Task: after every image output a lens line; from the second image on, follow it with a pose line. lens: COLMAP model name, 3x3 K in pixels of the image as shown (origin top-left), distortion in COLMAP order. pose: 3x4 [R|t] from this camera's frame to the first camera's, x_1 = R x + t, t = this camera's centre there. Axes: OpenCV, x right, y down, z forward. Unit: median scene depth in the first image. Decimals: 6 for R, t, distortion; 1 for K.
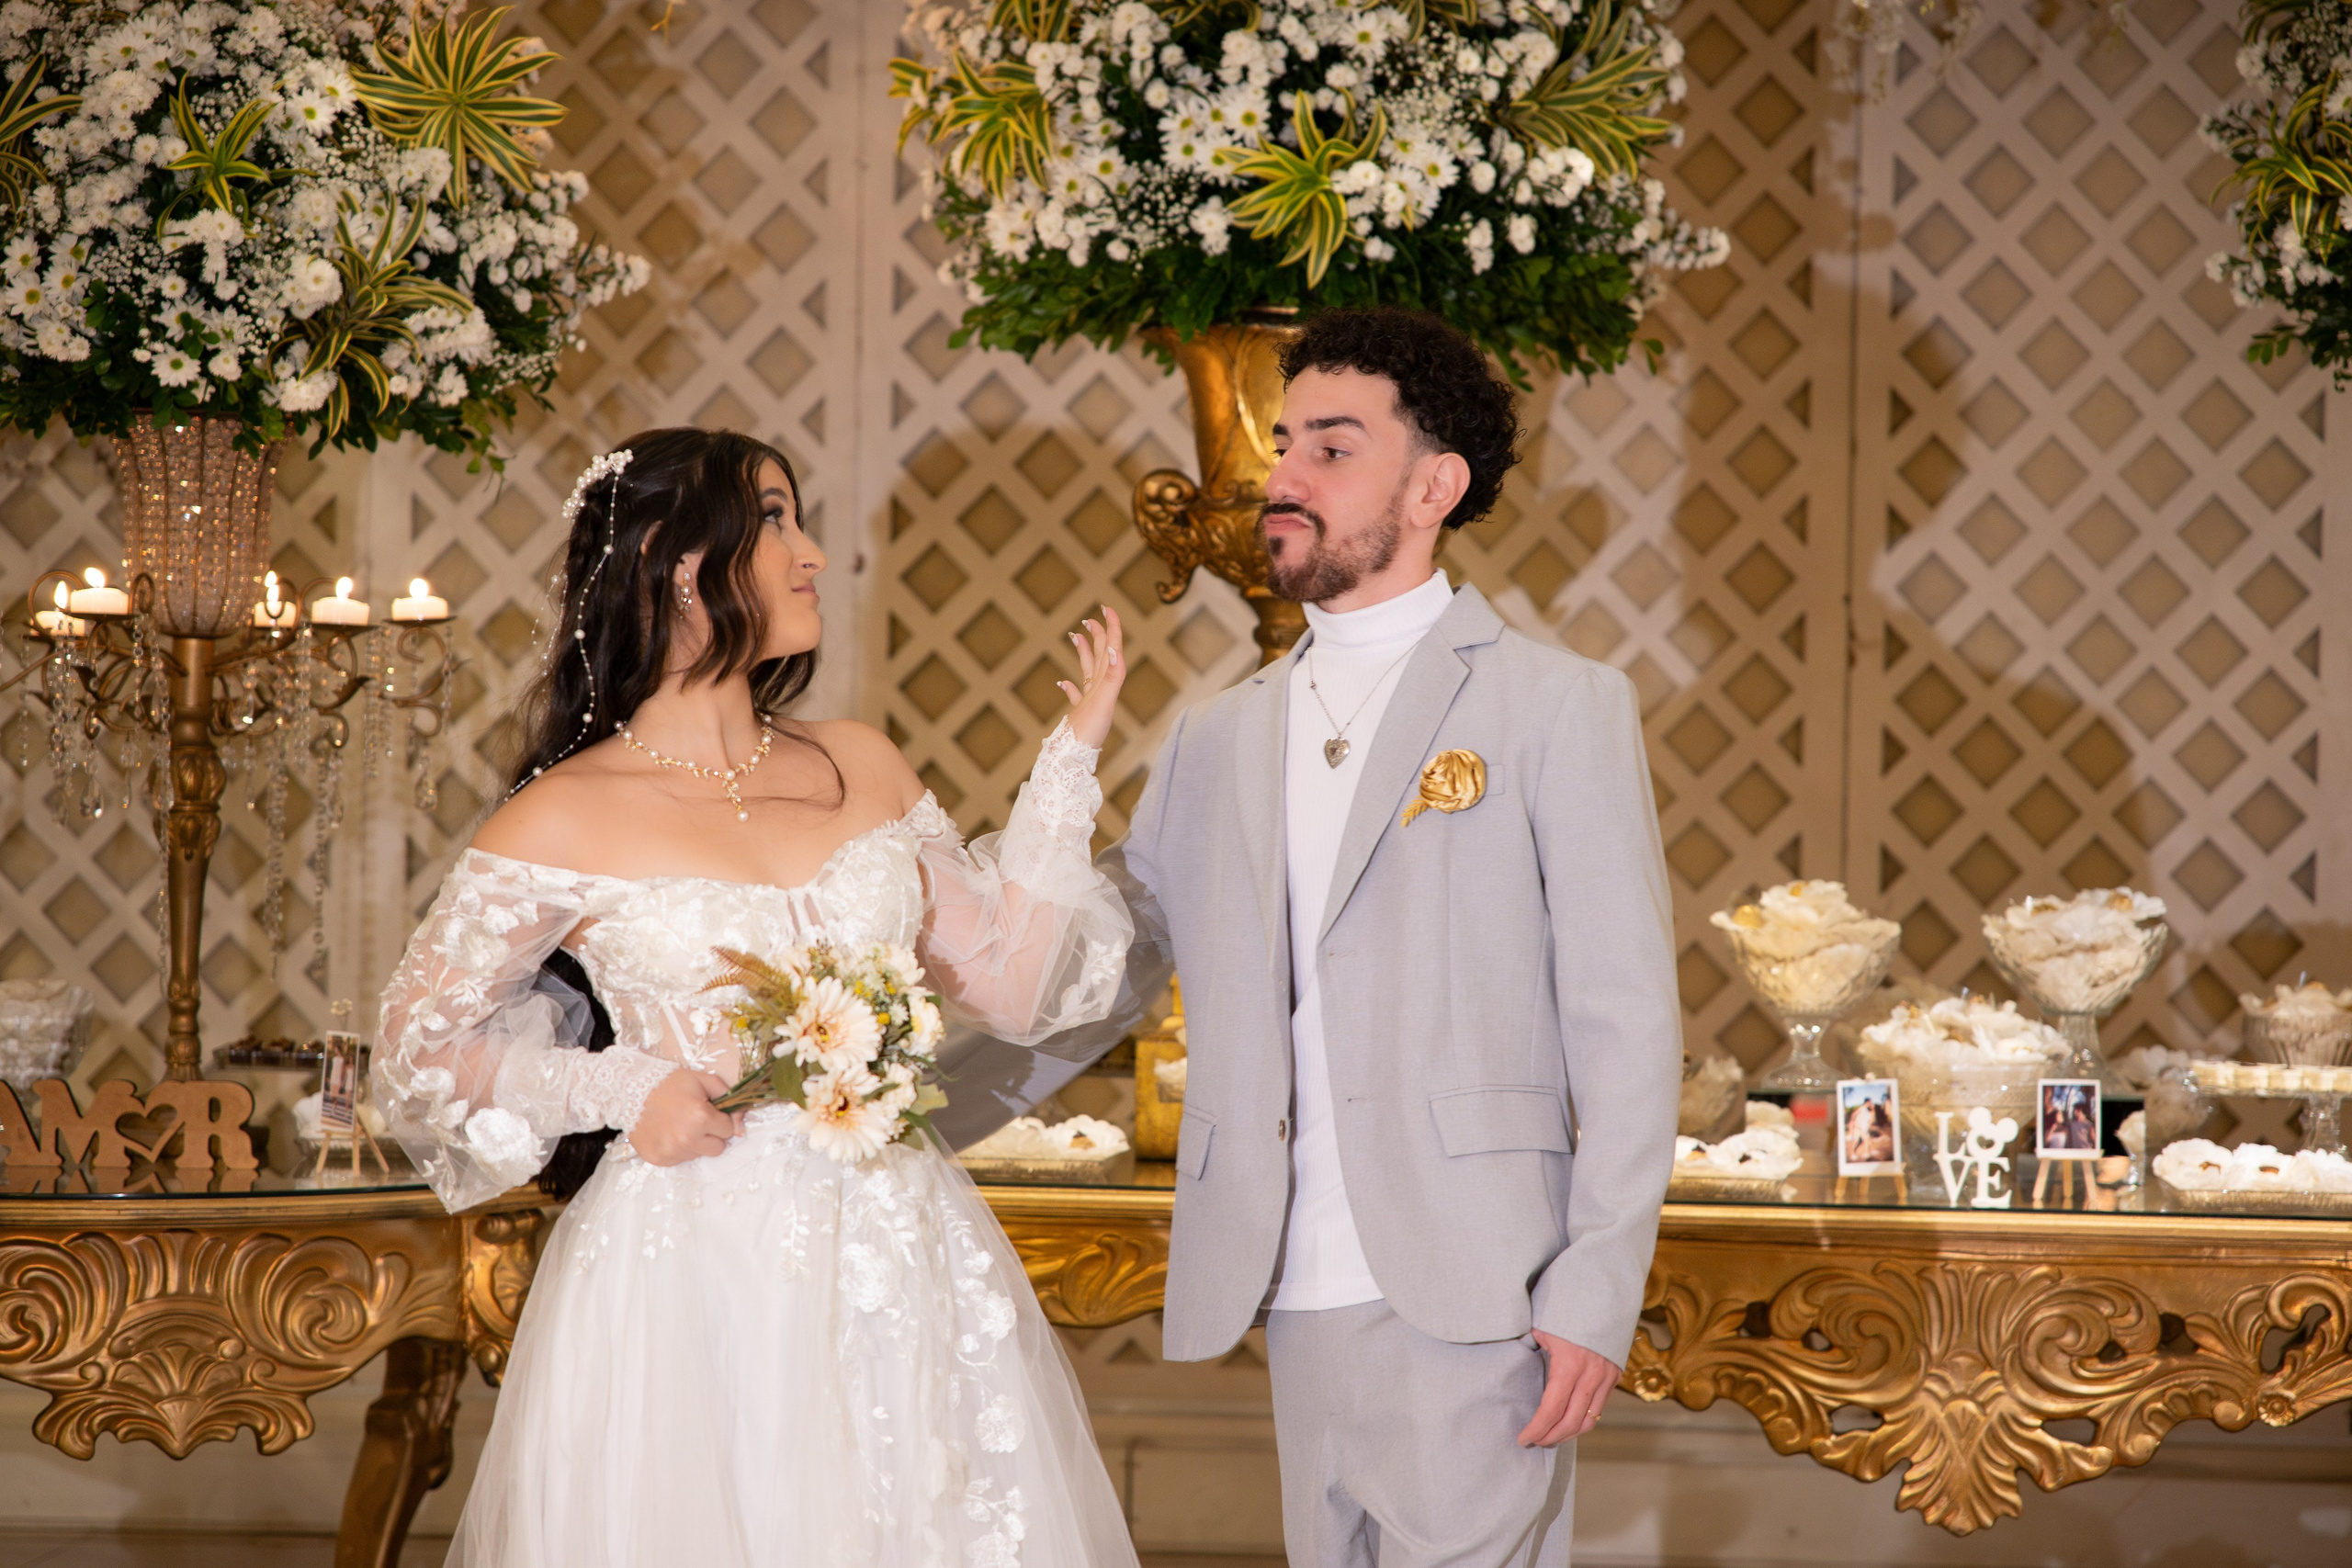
lens RADIAL K [[4635.2, 0, 1317.9], [0, 4635.2, 927.0], [0, 0, 1]] dist [0.155075, 0.000000]
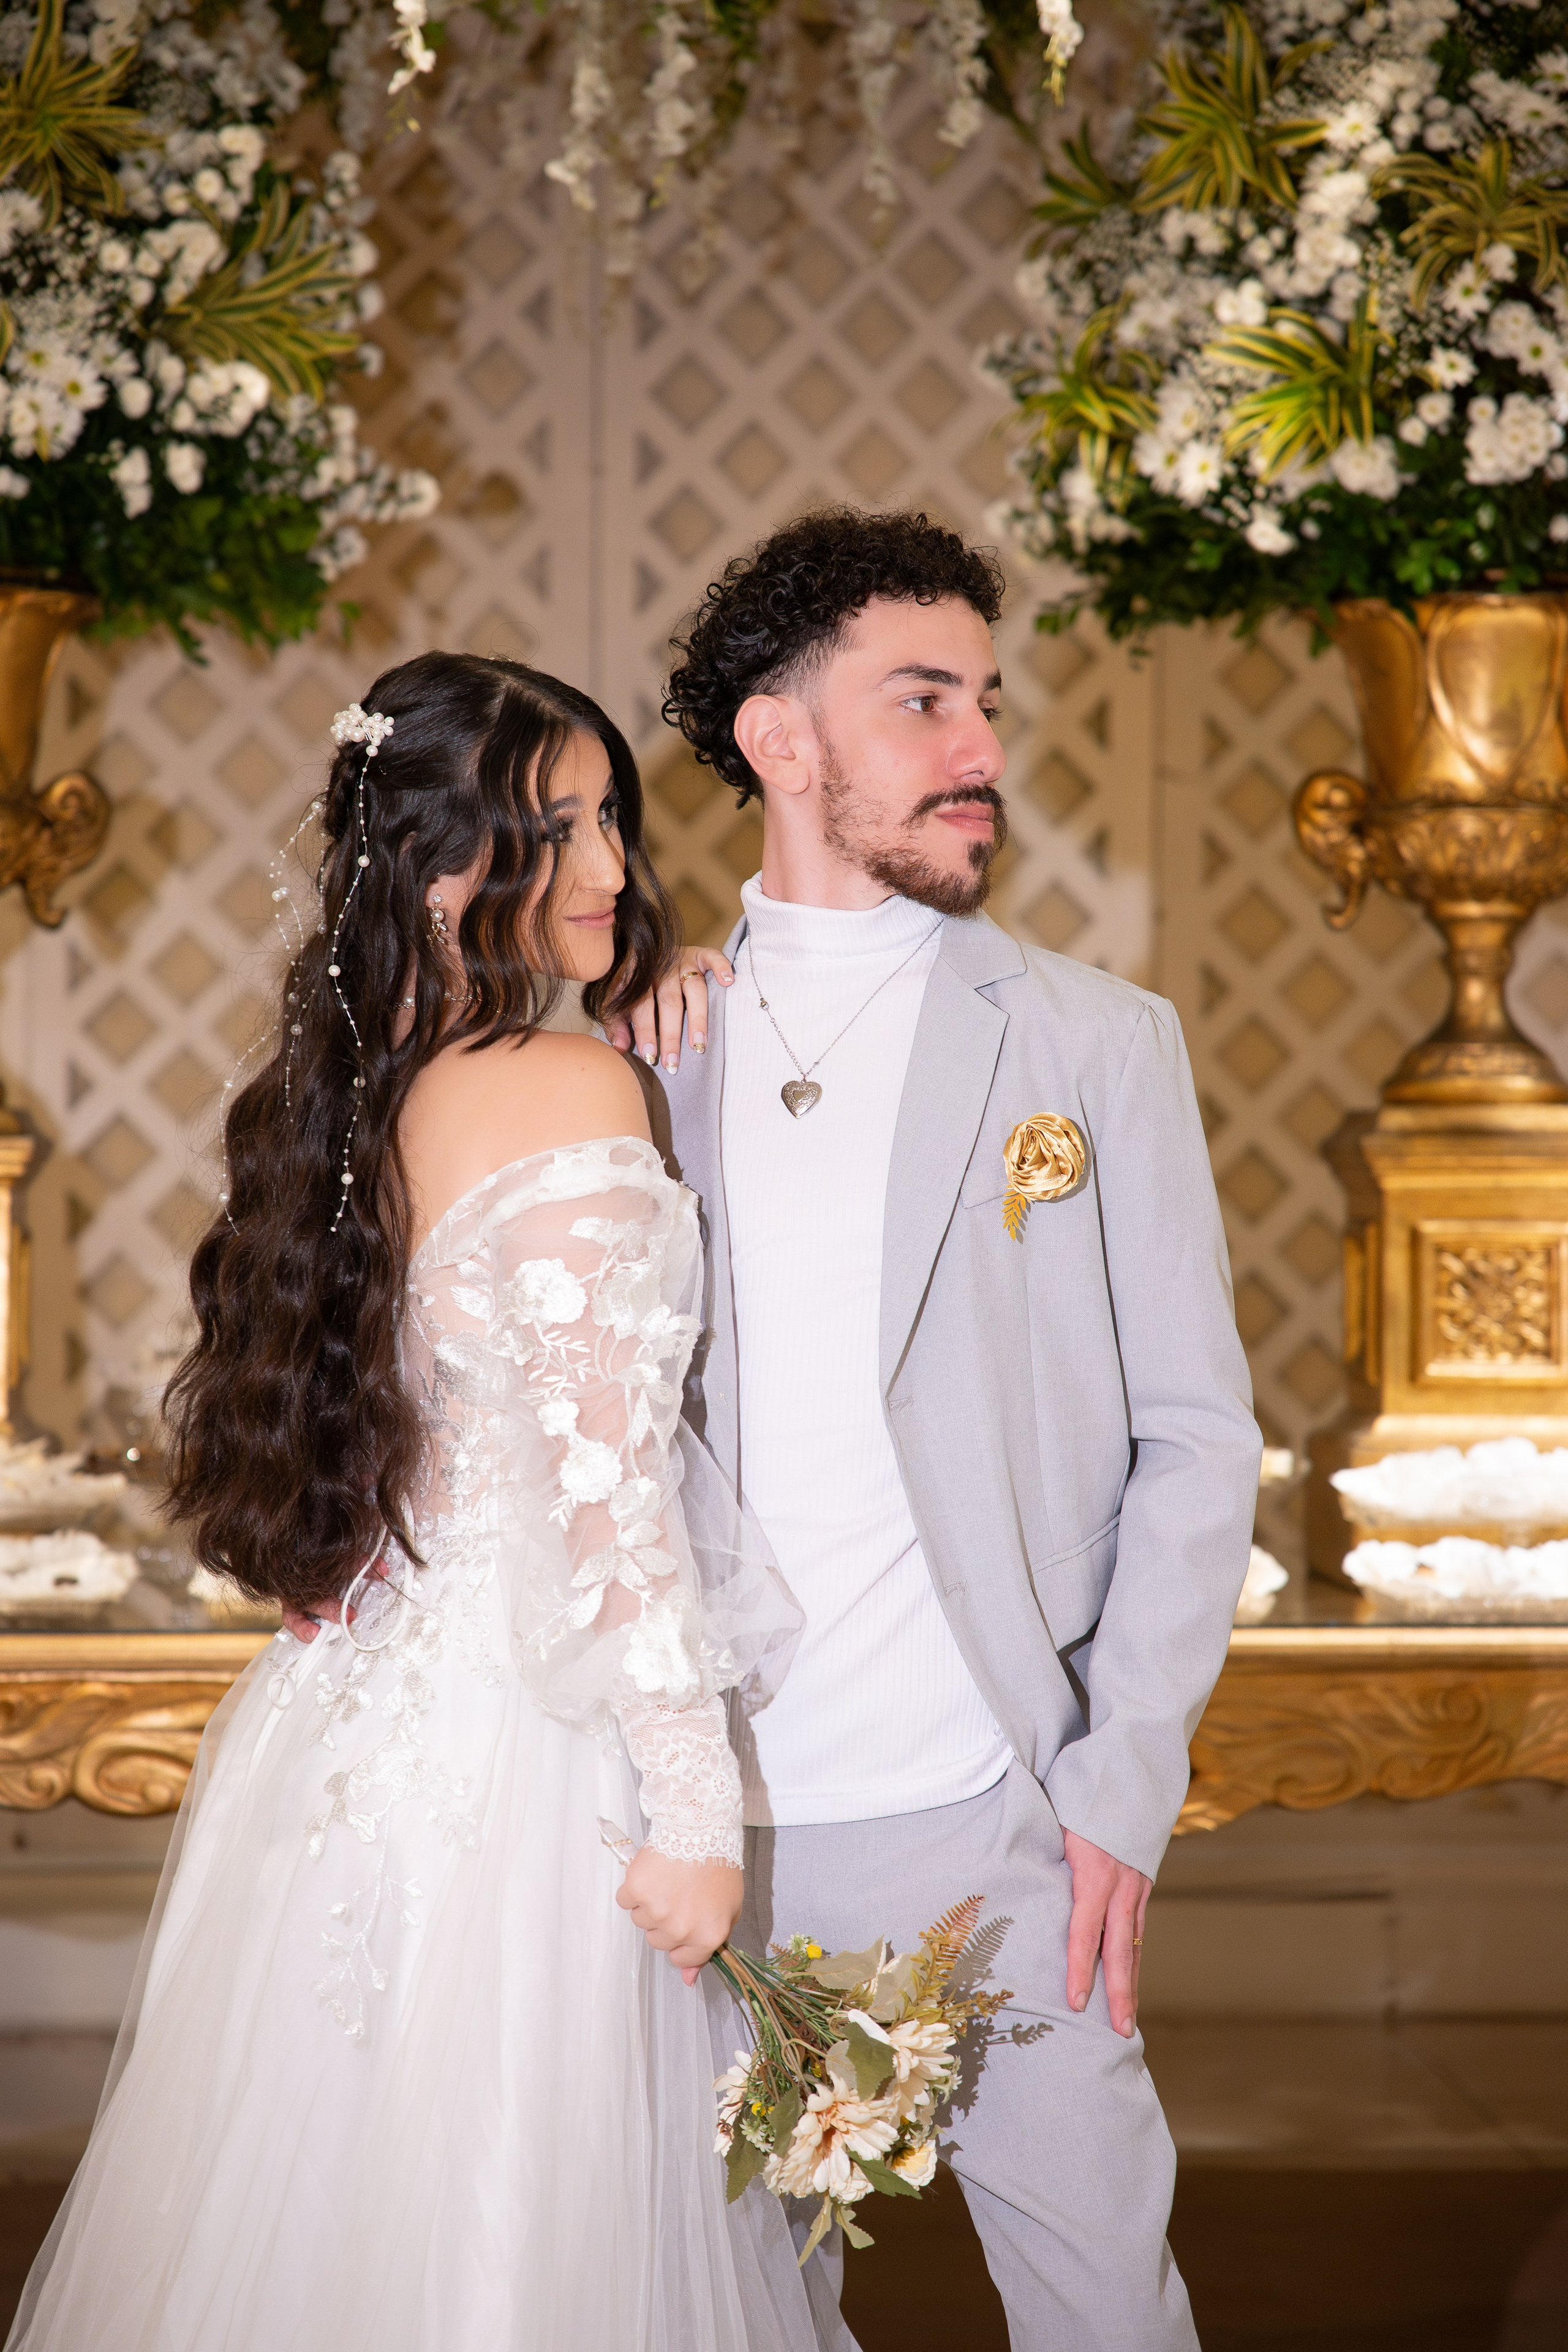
lens RADIAL K [[4651.6, 0, 650.6], [0, 4651.6, 1352.8], [0, 0, 1]] dist [0.173434, 0.000000]
pose [[0.992949, -0.015901, 0.117468, 0.025562], [0.014732, 0.999833, 0.010813, 0.001964], [-0.117621, -0.009006, 0.993018, 0.153199]]
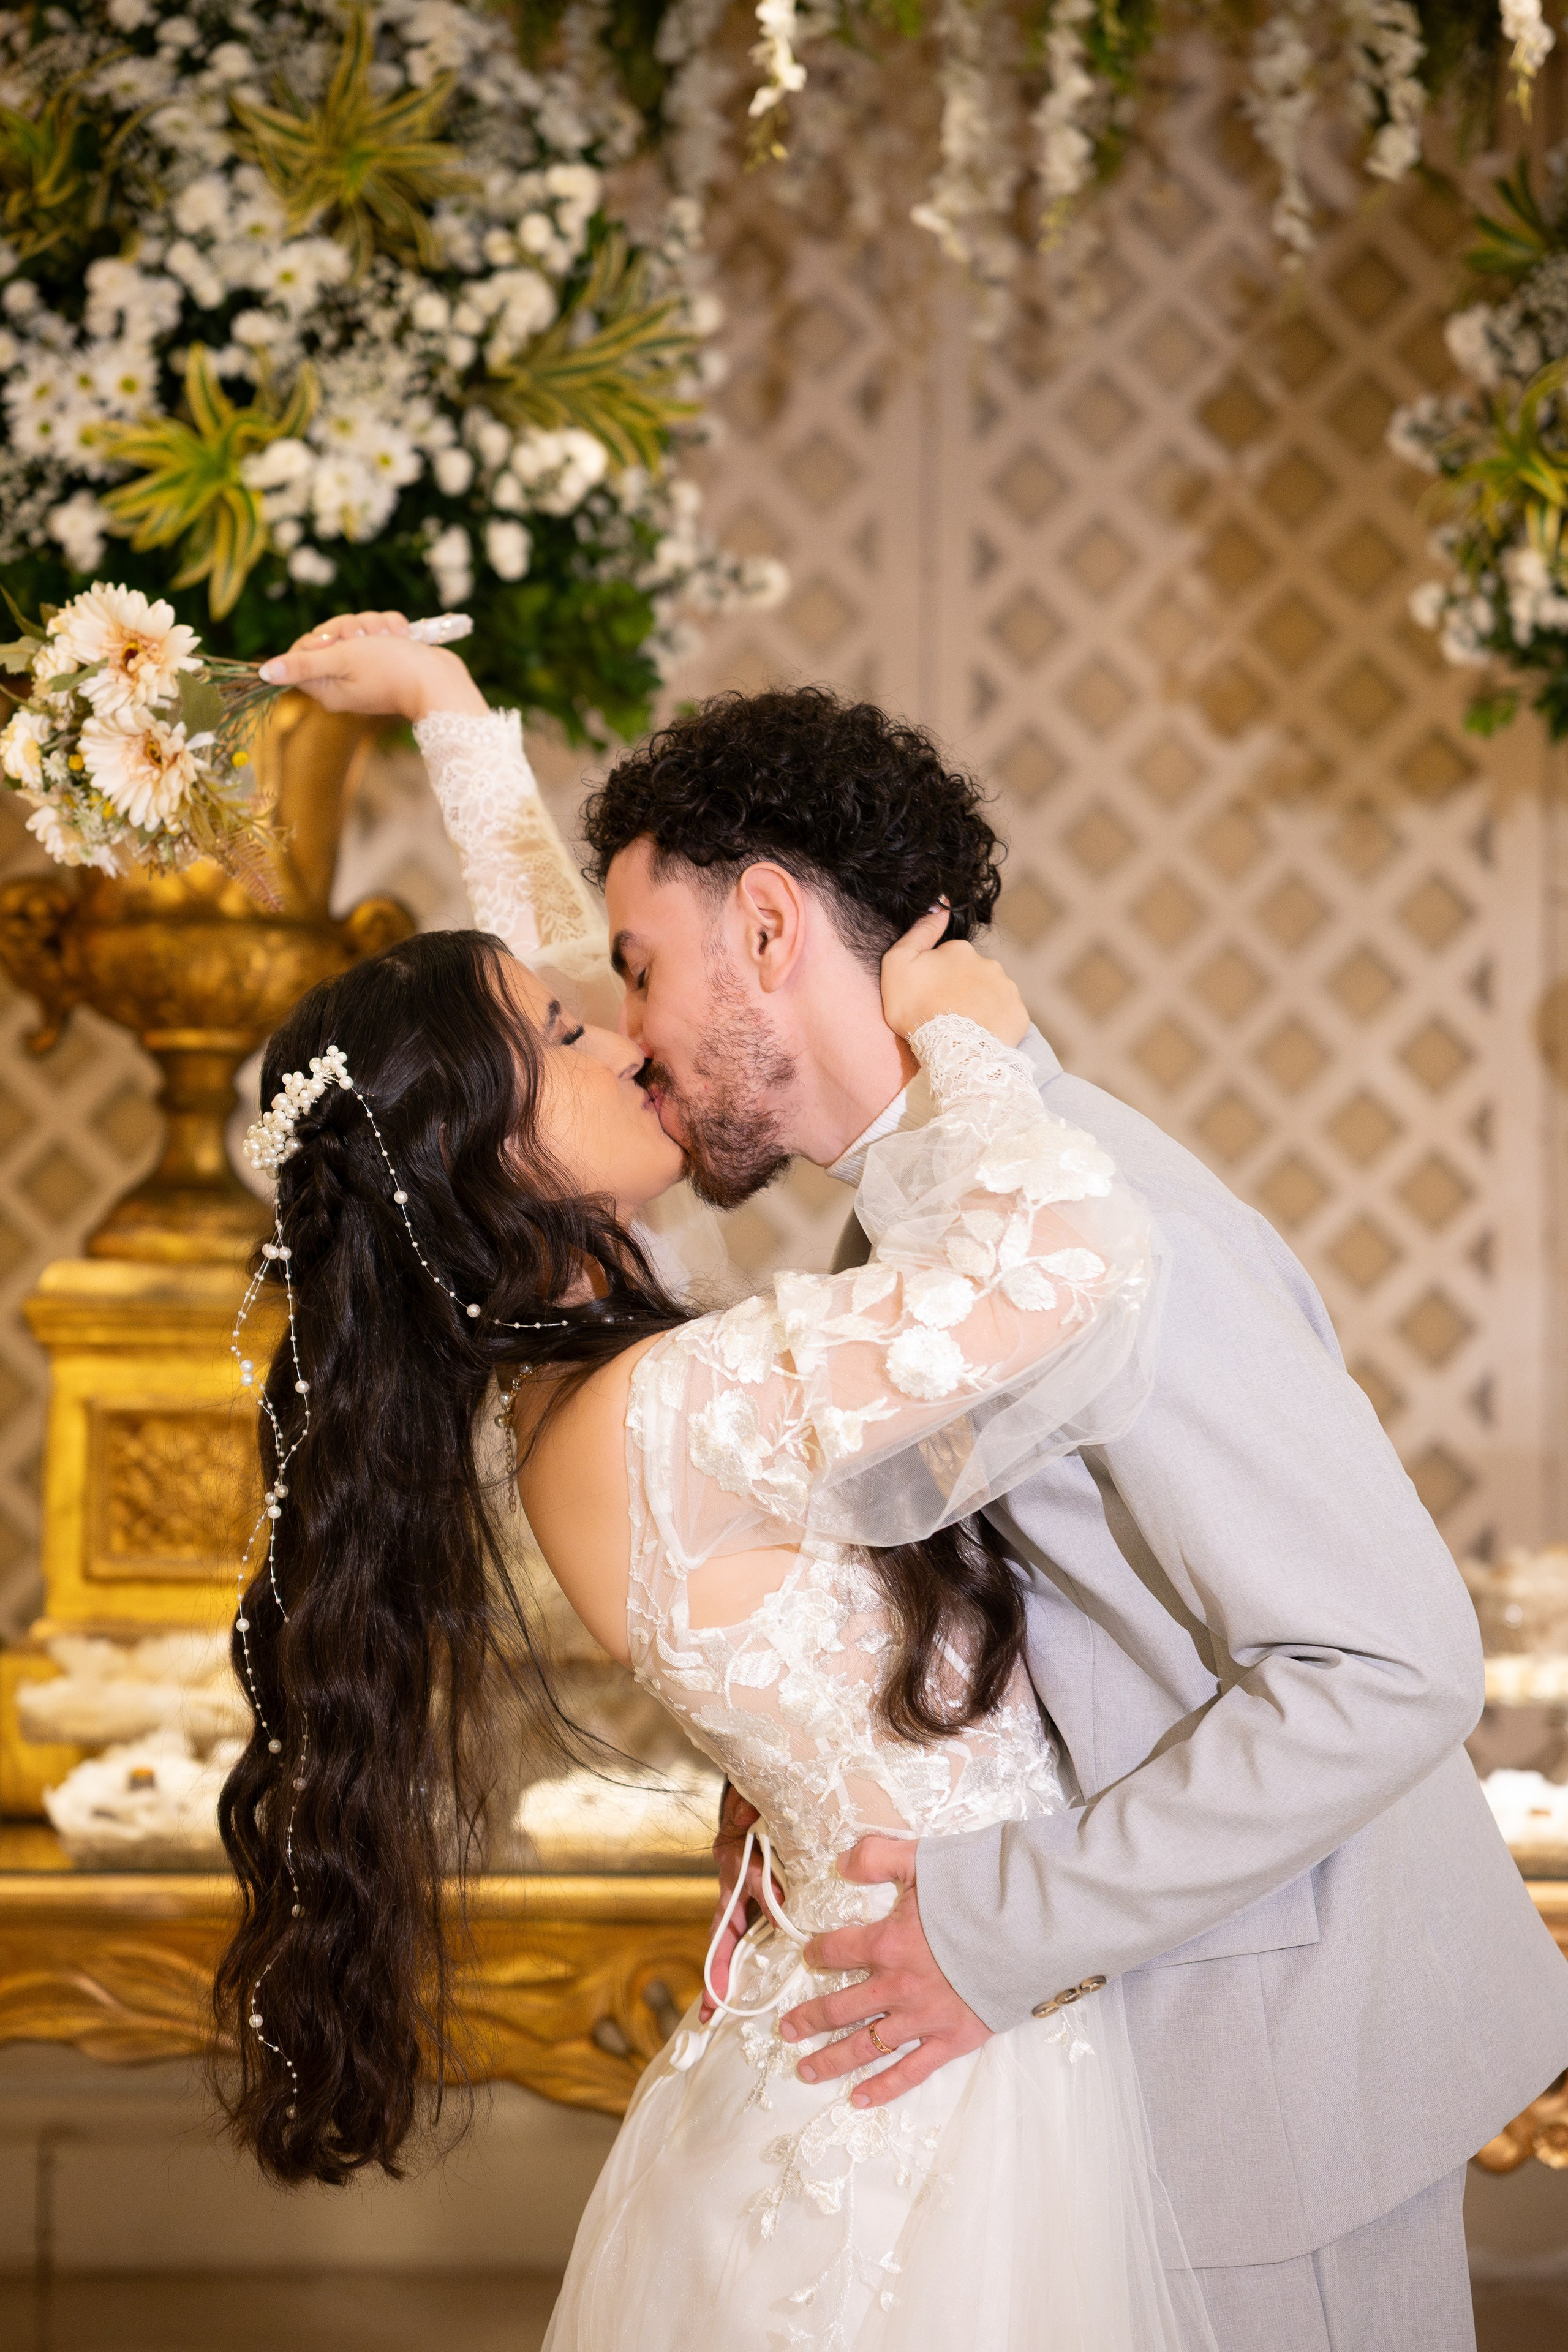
lens RADIAL K [[4651.6, 0, 757.9], [0, 4651.6, 1365.3], [0, 0, 1]] dist [0.173434, 0.000000]
pose [[0.995990, -0.011488, 0.088723, 0.016087], [0.012906, 0.999798, -0.015424, -0.008367], [-0.088527, 0.016507, 0.995937, 0.262807]]
